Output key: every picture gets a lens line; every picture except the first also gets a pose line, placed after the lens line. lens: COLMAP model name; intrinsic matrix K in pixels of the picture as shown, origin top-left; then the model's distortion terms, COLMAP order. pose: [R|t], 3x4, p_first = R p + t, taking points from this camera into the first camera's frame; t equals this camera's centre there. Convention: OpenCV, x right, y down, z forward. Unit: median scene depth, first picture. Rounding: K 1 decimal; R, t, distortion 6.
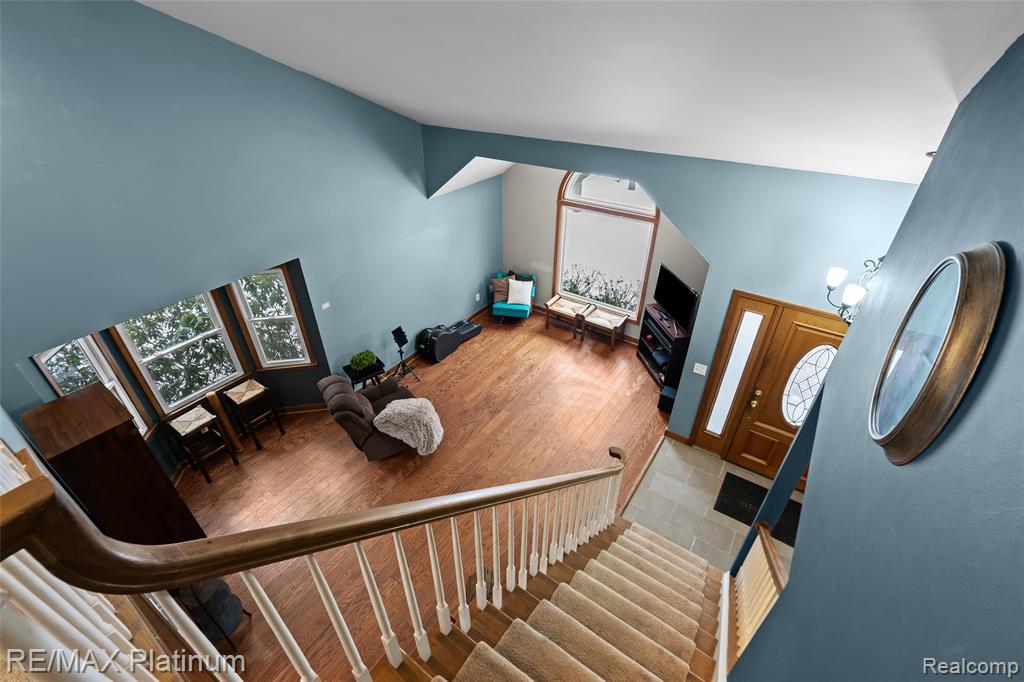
lens RADIAL K [[450.2, 0, 509.8], [0, 450.2, 339.2], [0, 0, 1]] dist [-0.003249, -0.000450]
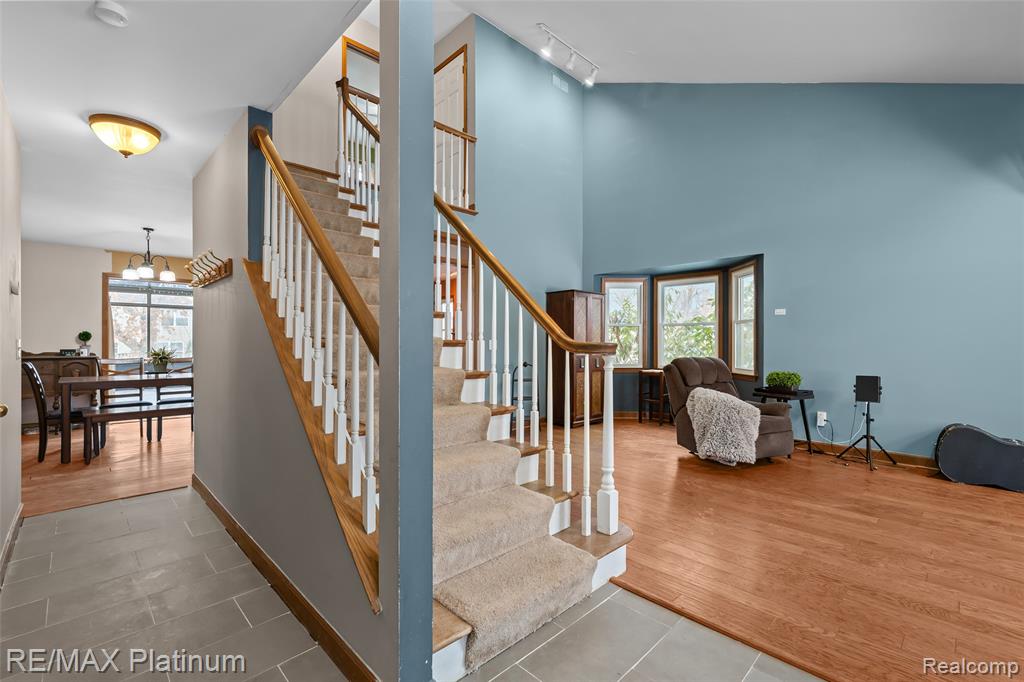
lens RADIAL K [[450.2, 0, 510.7], [0, 450.2, 340.9], [0, 0, 1]] dist [-0.002639, -0.001215]
pose [[-0.187696, -0.001438, -0.982226, 0.573224], [-0.543884, 0.832851, 0.102713, 0.172890], [0.817900, 0.553496, -0.157105, 0.677837]]
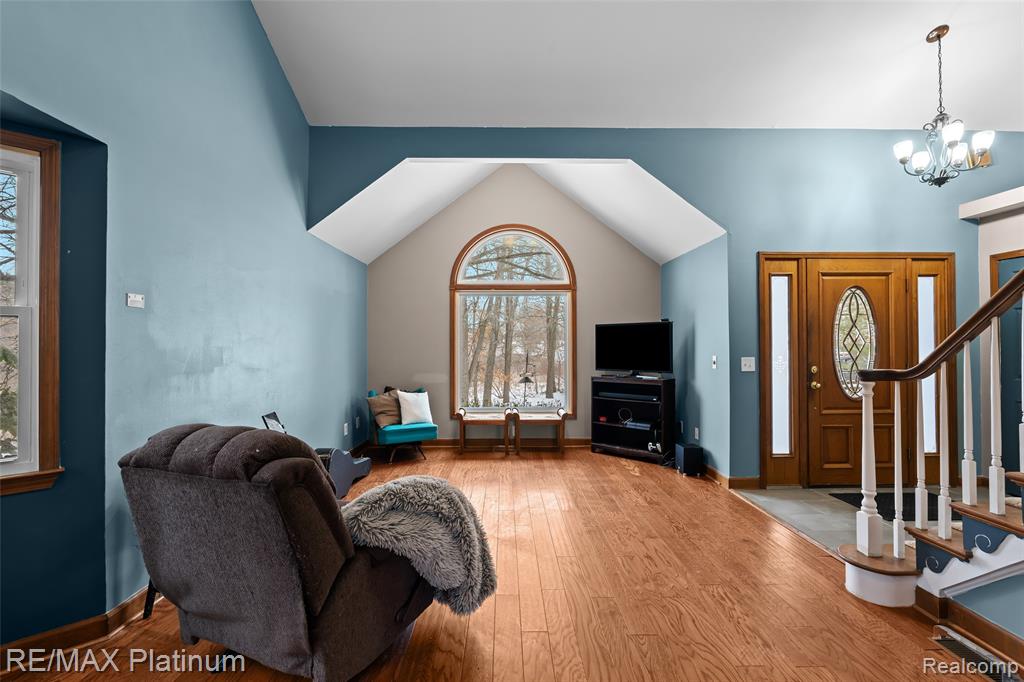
lens RADIAL K [[450.2, 0, 510.7], [0, 450.2, 340.9], [0, 0, 1]] dist [-0.002639, -0.001215]
pose [[0.810302, 0.005524, 0.585987, -0.349946], [0.325141, 0.827685, -0.457407, 0.229576], [-0.487539, 0.561166, 0.668878, 0.555676]]
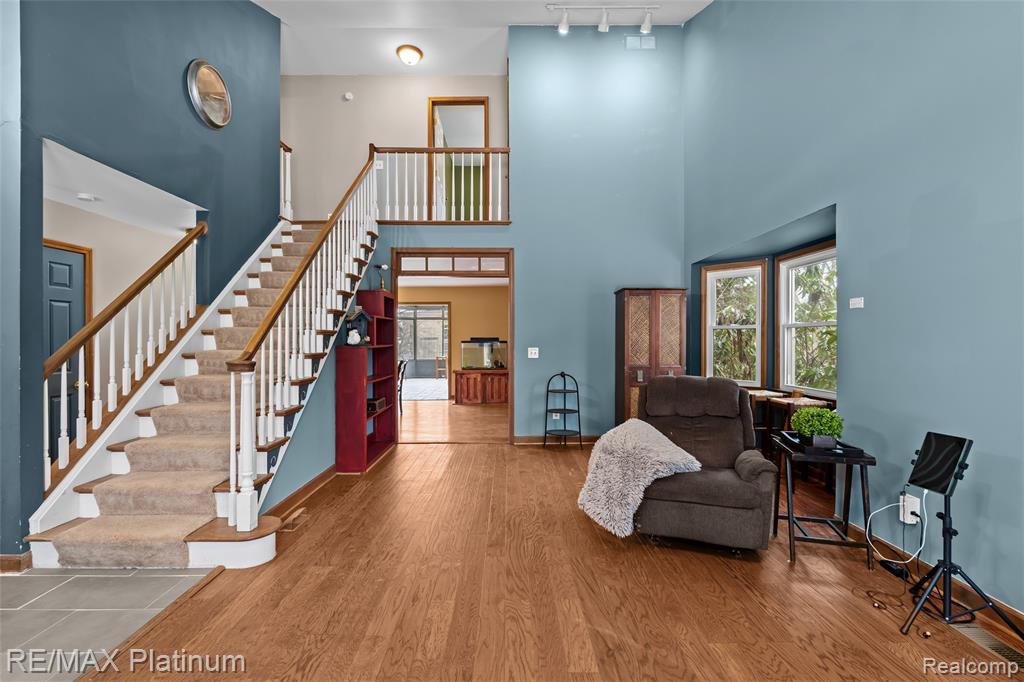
lens RADIAL K [[450.2, 0, 510.7], [0, 450.2, 340.9], [0, 0, 1]] dist [-0.002639, -0.001215]
pose [[-0.815094, -0.000330, -0.579329, 0.205681], [-0.319102, 0.834884, 0.448489, -0.133770], [0.483525, 0.550425, -0.680614, 1.110862]]
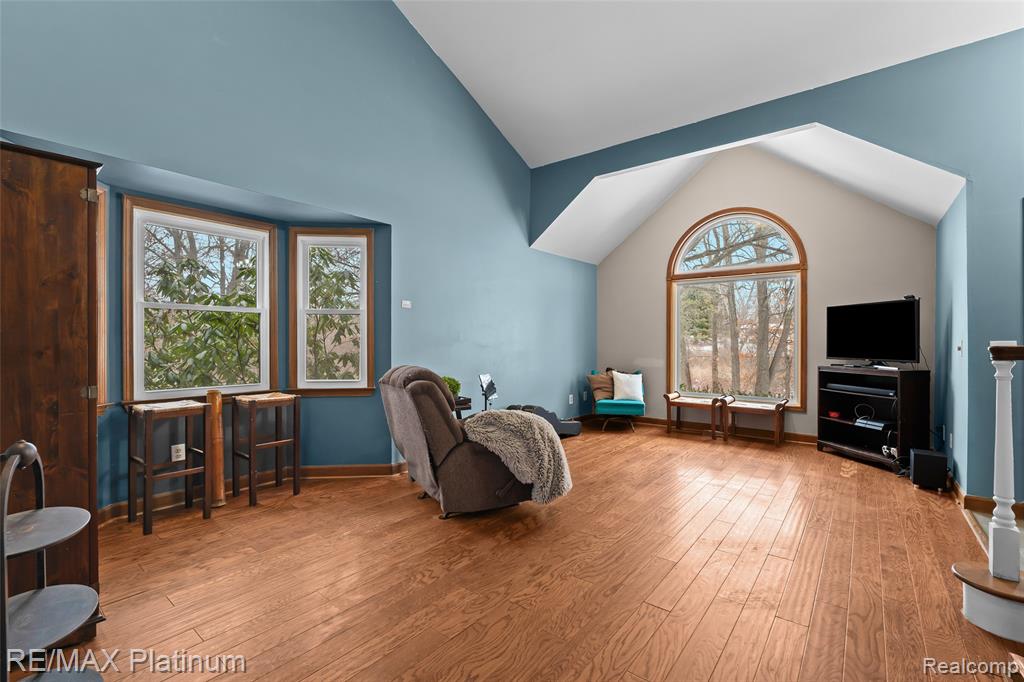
lens RADIAL K [[450.2, 0, 510.7], [0, 450.2, 340.9], [0, 0, 1]] dist [-0.002639, -0.001215]
pose [[0.998468, 0.000918, -0.055317, -0.183271], [-0.031348, 0.833249, -0.552009, 0.358312], [0.045586, 0.552898, 0.832001, 0.395826]]
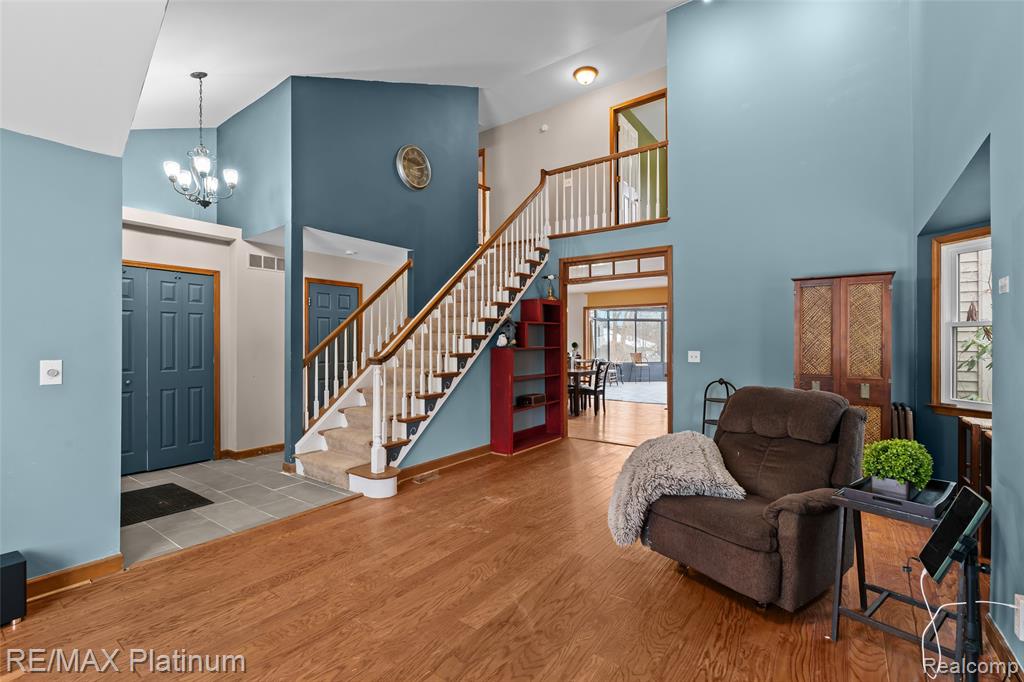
lens RADIAL K [[454.4, 0, 507.0], [0, 454.4, 341.3], [0, 0, 1]] dist [-0.002545, -0.000432]
pose [[-0.999684, 0.000251, 0.025133, -0.047133], [0.014002, 0.835971, 0.548595, -0.214336], [-0.020873, 0.548773, -0.835711, 1.228364]]
